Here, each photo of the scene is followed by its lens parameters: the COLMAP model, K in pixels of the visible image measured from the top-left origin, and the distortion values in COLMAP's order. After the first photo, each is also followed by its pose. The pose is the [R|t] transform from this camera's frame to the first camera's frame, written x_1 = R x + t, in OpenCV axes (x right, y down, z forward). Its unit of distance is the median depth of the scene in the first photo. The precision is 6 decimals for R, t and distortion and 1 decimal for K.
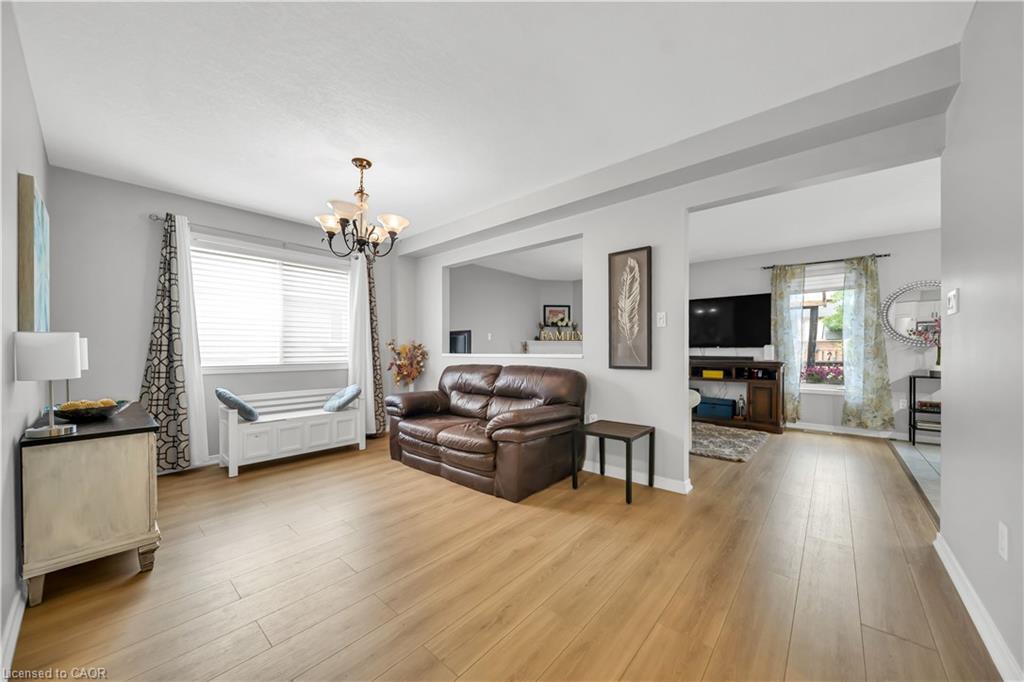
lens RADIAL K [[369.0, 0, 507.0], [0, 369.0, 353.9], [0, 0, 1]] dist [-0.004749, -0.000142]
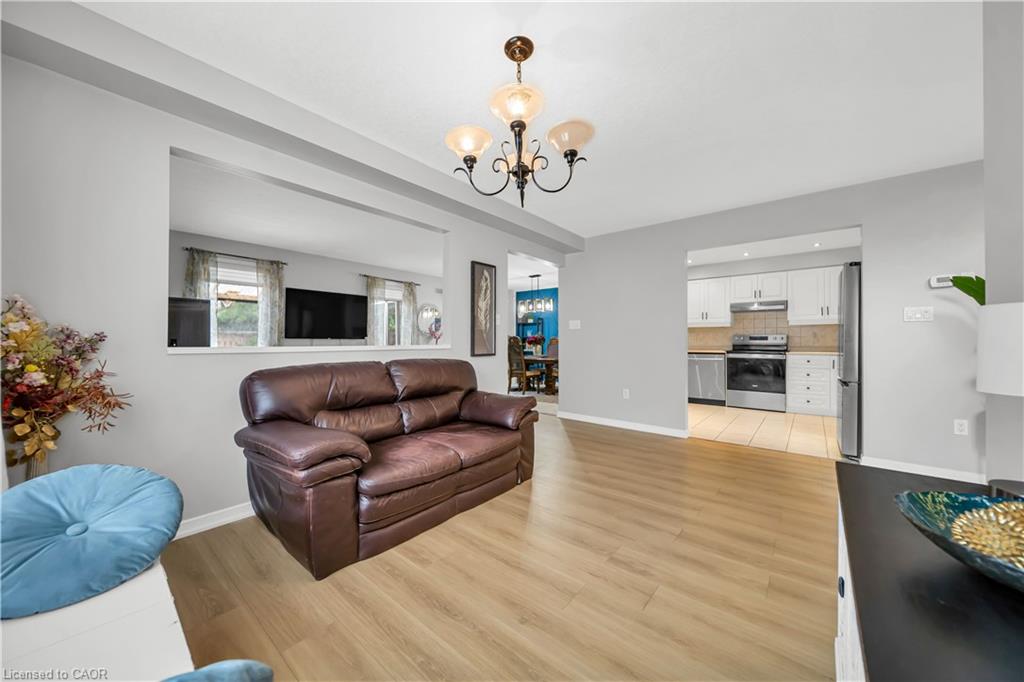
lens RADIAL K [[369.0, 0, 508.7], [0, 369.0, 340.1], [0, 0, 1]] dist [-0.004749, -0.000142]
pose [[-0.023719, 0.000503, 0.999719, -0.632013], [0.014761, 0.999891, -0.000153, -0.008728], [-0.999610, 0.014754, -0.023724, 0.627541]]
